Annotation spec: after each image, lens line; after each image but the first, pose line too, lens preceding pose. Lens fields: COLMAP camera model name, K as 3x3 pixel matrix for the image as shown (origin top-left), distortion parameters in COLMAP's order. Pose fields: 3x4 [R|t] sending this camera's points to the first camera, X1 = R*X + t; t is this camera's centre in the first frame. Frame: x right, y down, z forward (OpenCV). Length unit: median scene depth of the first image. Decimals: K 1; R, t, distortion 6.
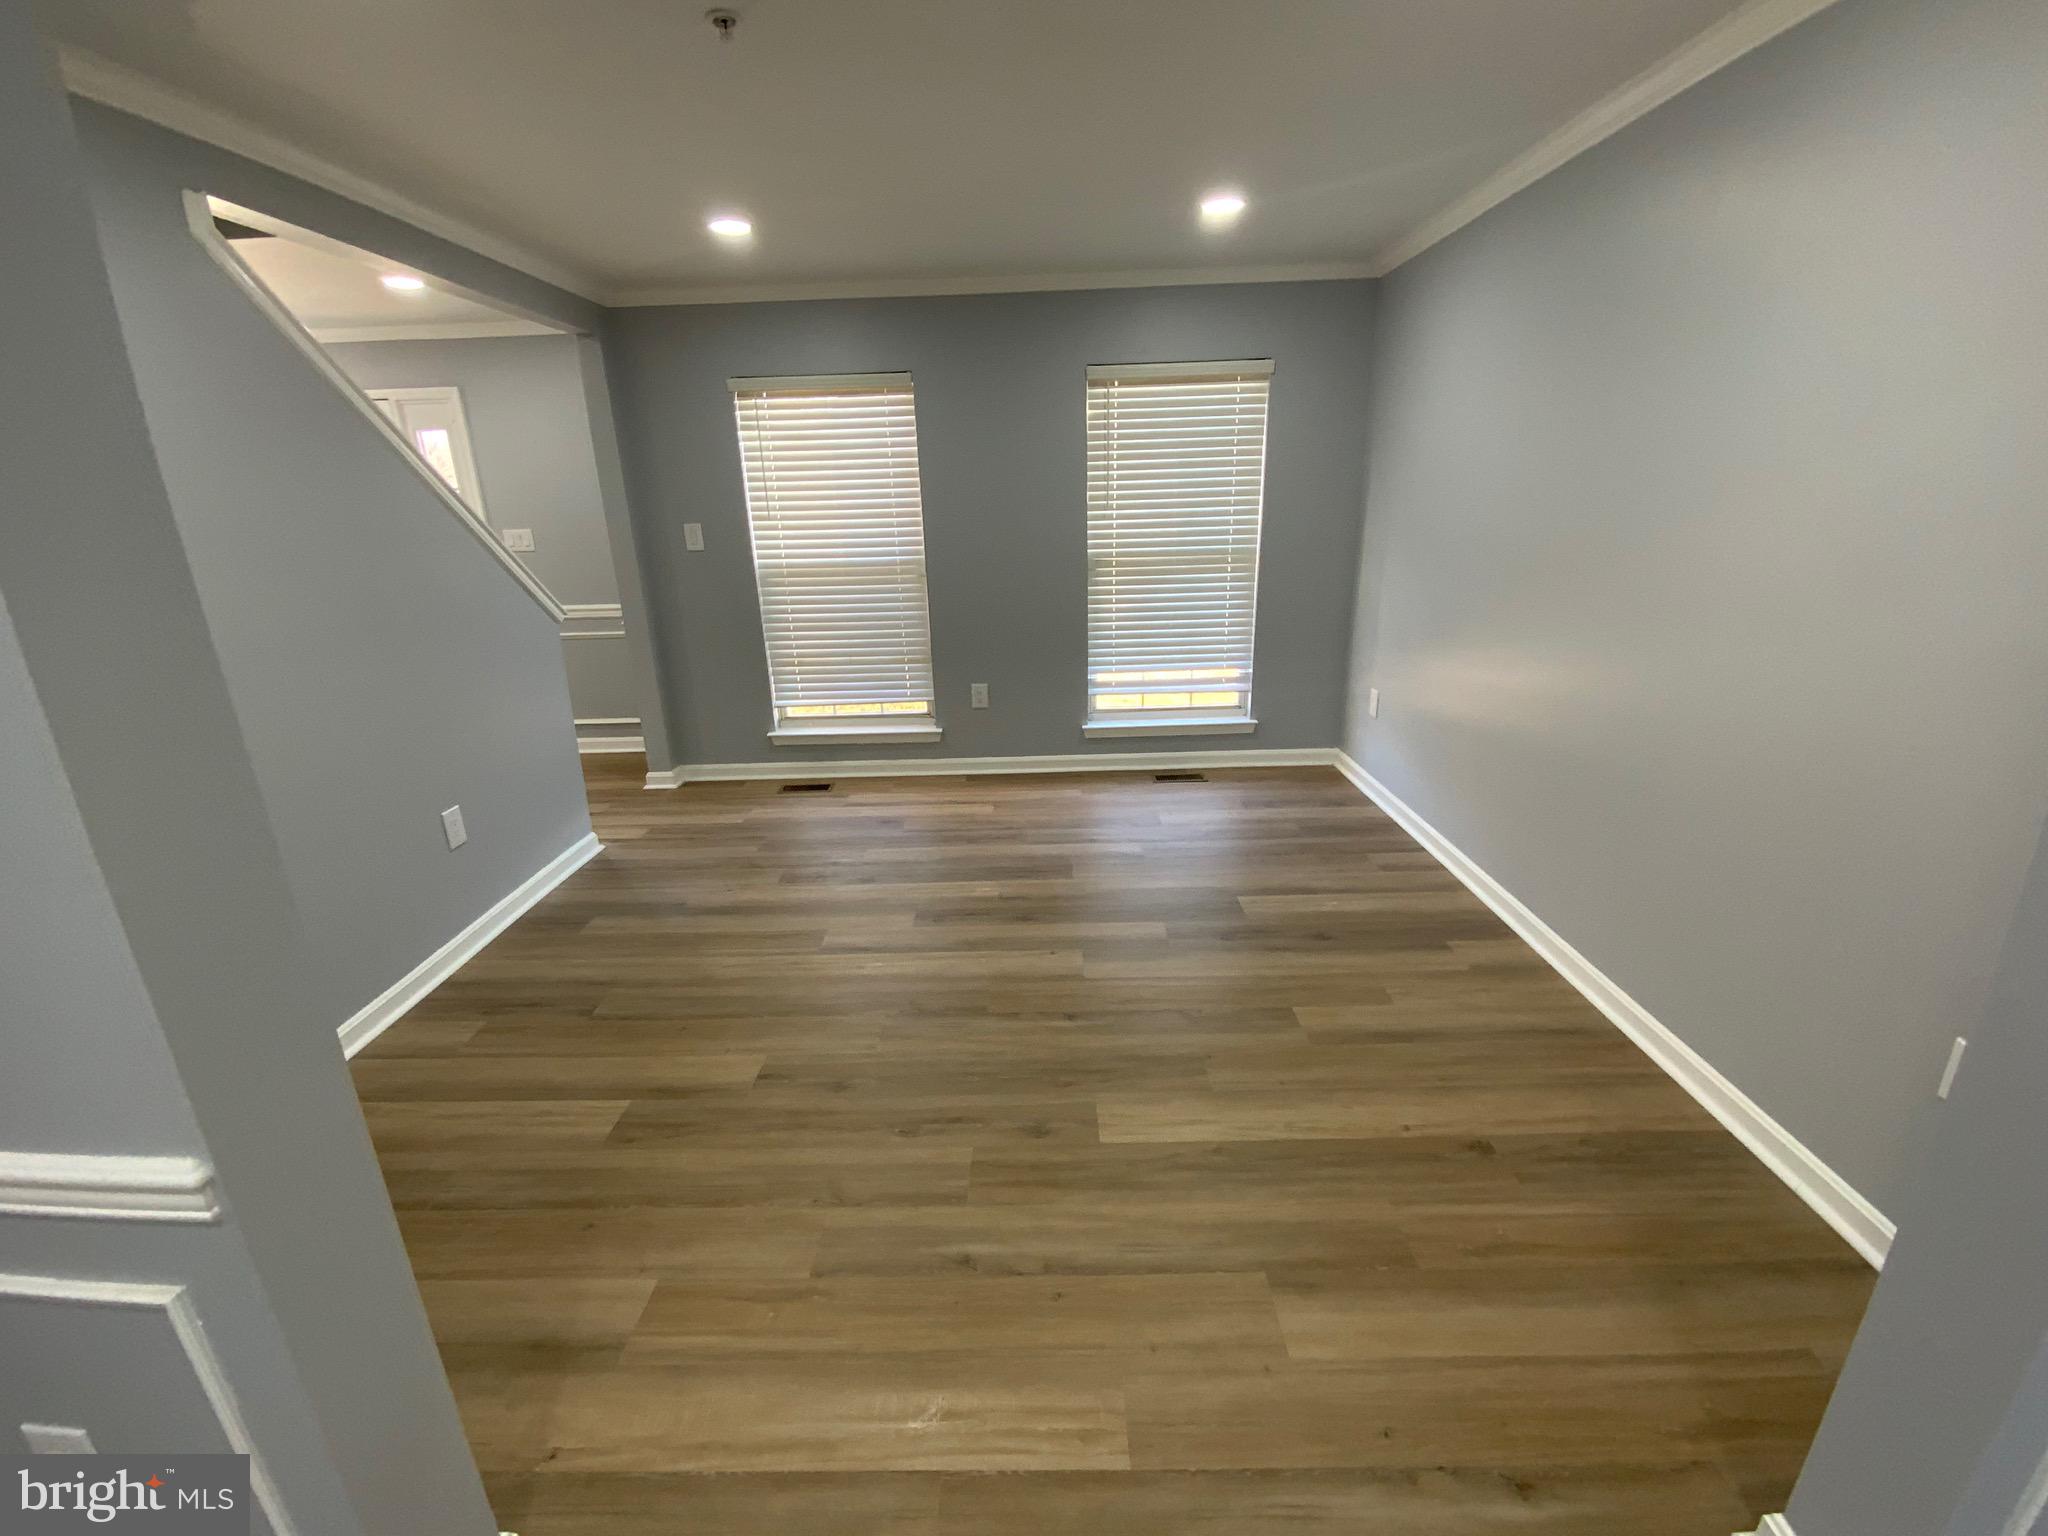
lens RADIAL K [[842.0, 0, 1024.0], [0, 842.0, 768.0], [0, 0, 1]] dist [0.019984, -0.017582]
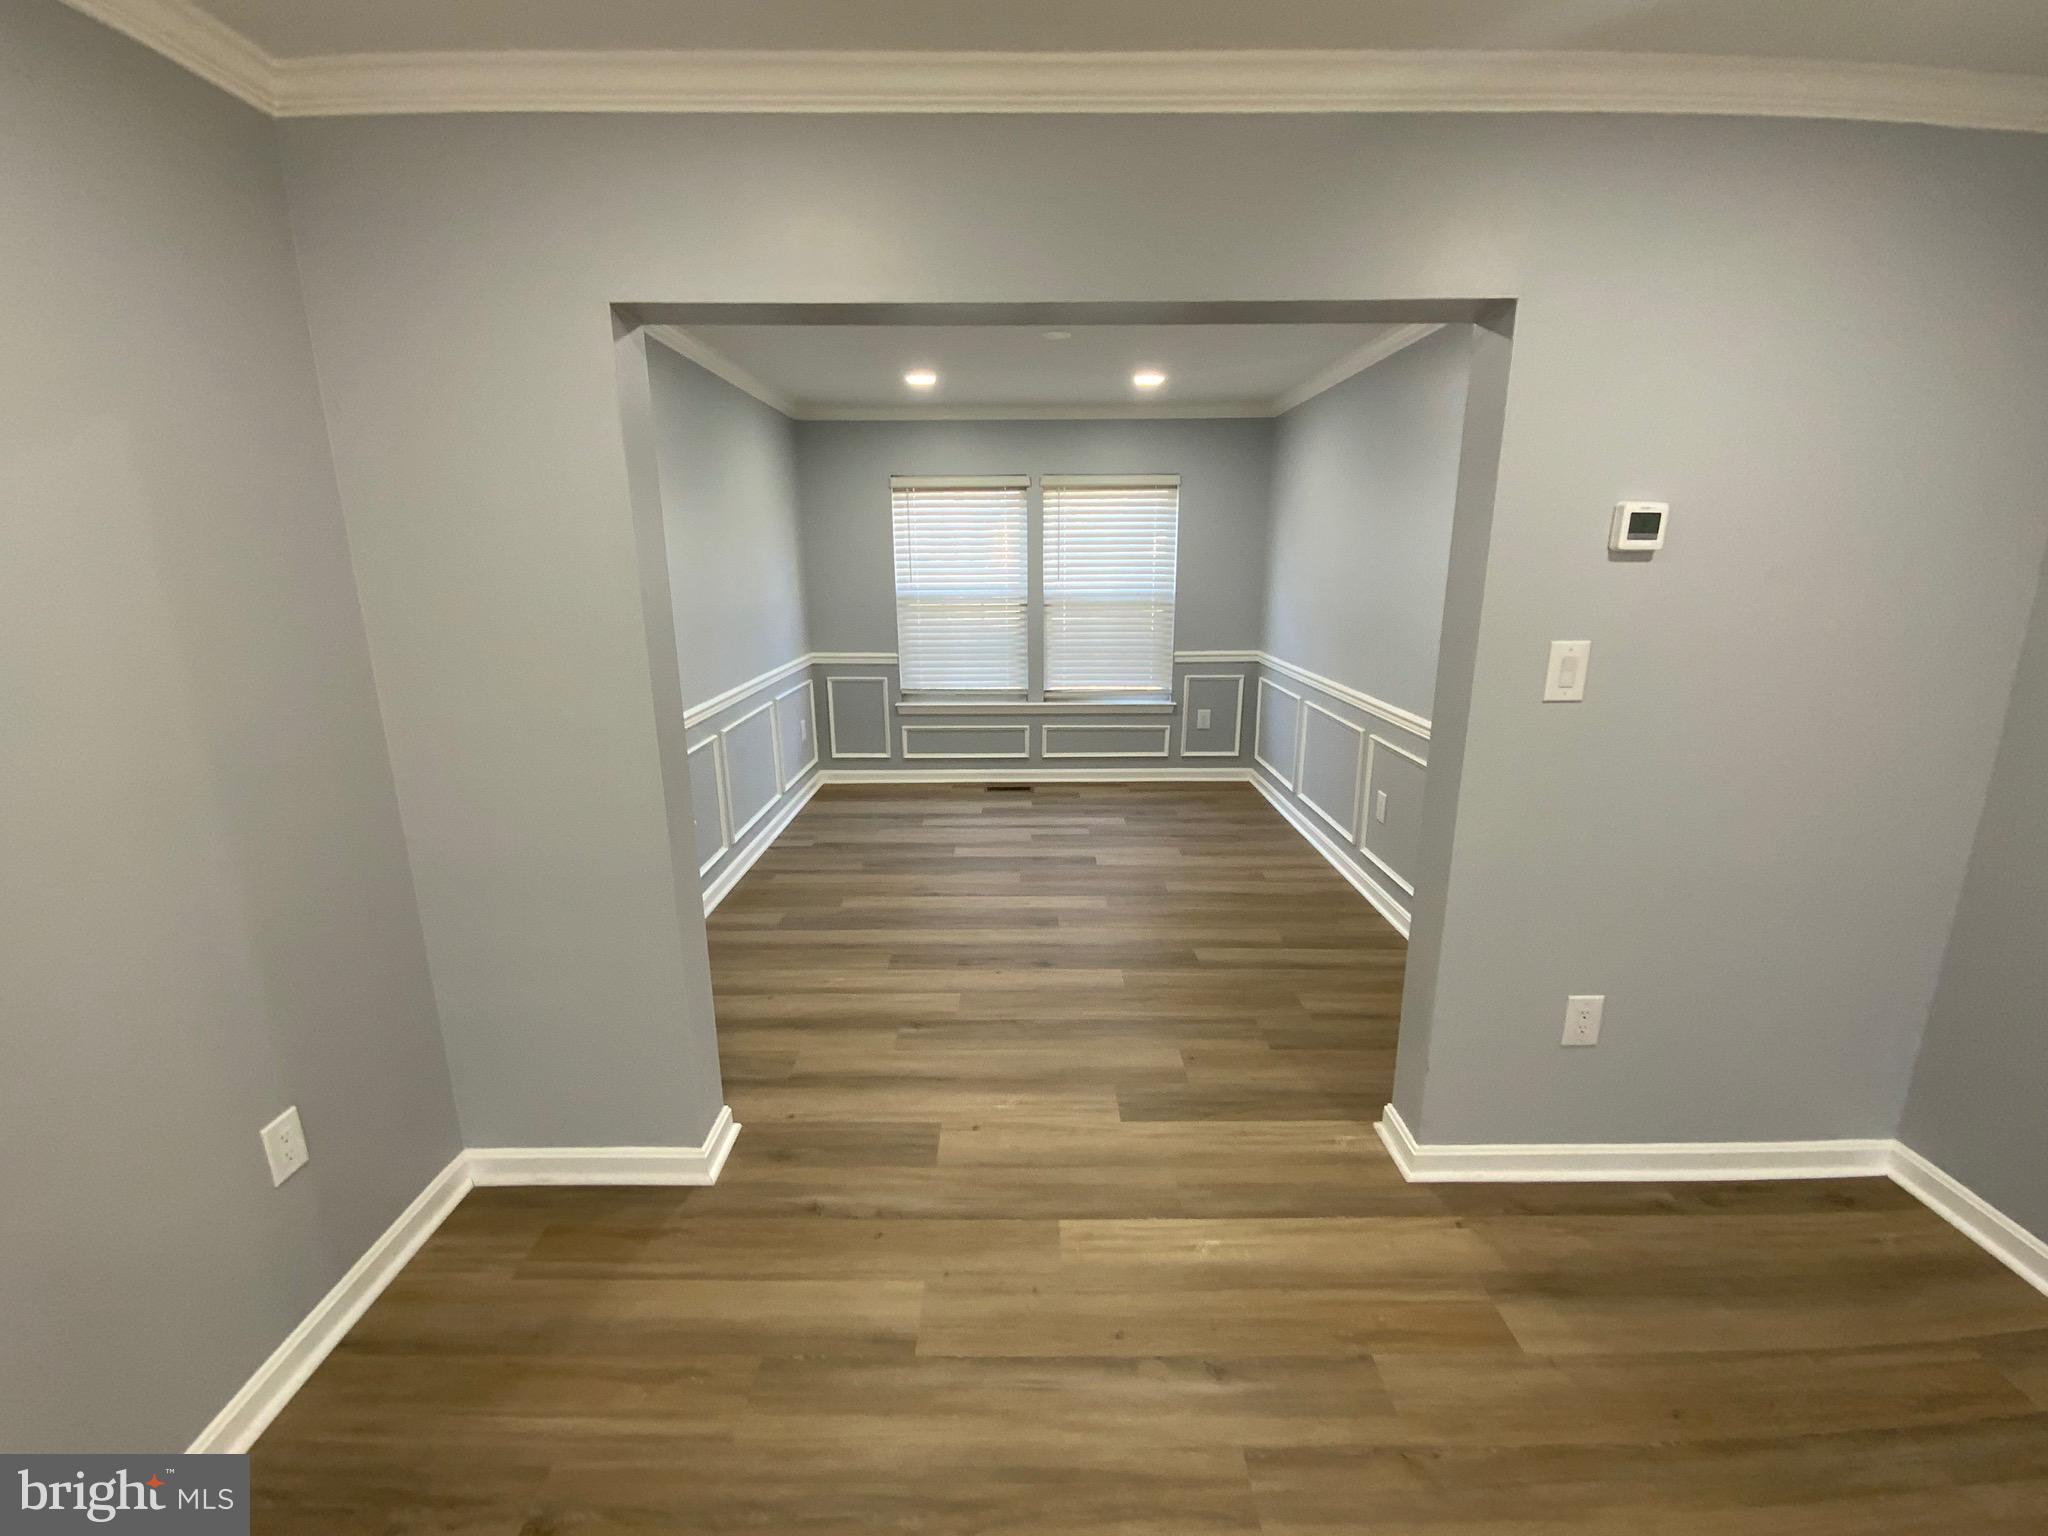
lens RADIAL K [[842.0, 0, 1024.0], [0, 842.0, 768.0], [0, 0, 1]] dist [0.019984, -0.017582]
pose [[-0.999192, 0.039510, -0.007361, 0.139435], [0.029567, 0.846704, 0.531242, -0.542371], [0.027222, 0.530595, -0.847188, 1.531105]]
